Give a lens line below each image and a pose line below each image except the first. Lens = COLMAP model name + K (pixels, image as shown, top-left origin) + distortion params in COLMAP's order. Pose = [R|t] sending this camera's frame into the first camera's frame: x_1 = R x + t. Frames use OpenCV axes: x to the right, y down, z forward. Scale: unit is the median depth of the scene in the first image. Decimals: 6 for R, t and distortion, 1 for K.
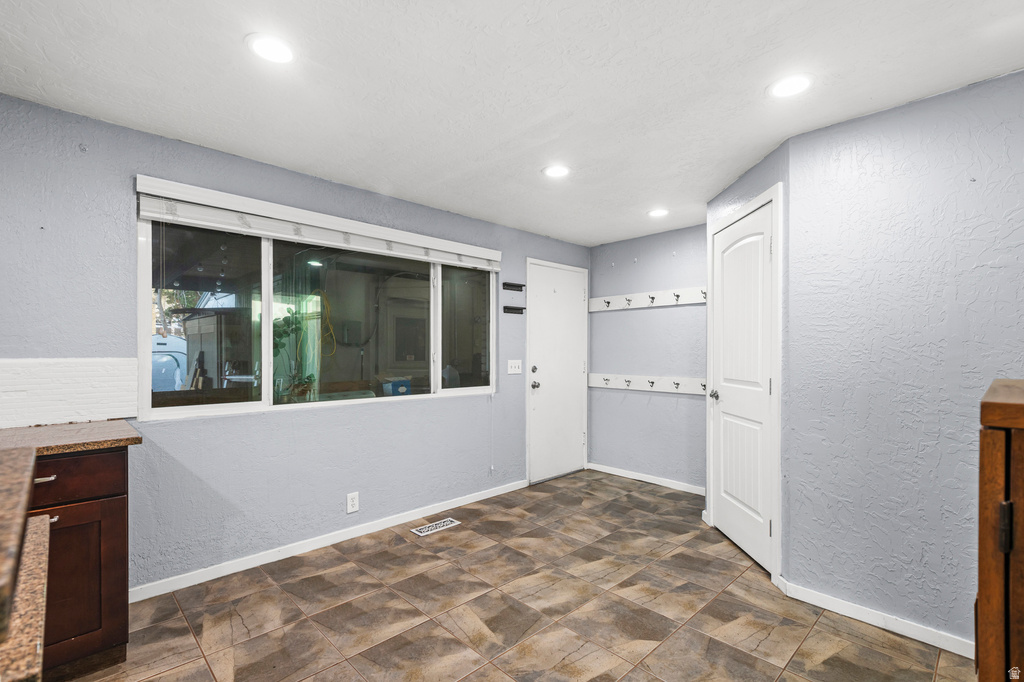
lens RADIAL K [[464.1, 0, 509.9], [0, 464.1, 348.6], [0, 0, 1]] dist [0.007357, -0.001843]
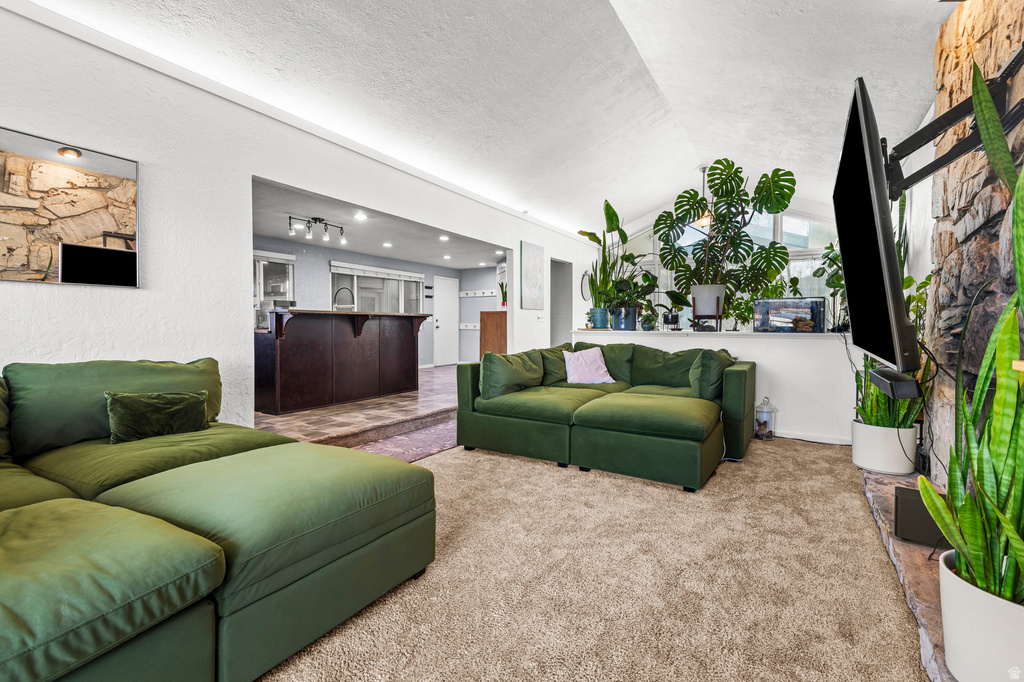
lens RADIAL K [[464.1, 0, 512.3], [0, 464.1, 335.0], [0, 0, 1]] dist [0.007357, -0.001843]
pose [[0.966788, -0.006373, 0.255499, -0.192913], [0.000213, 0.999709, 0.024128, 0.061968], [-0.255579, -0.023273, 0.966508, -1.509299]]
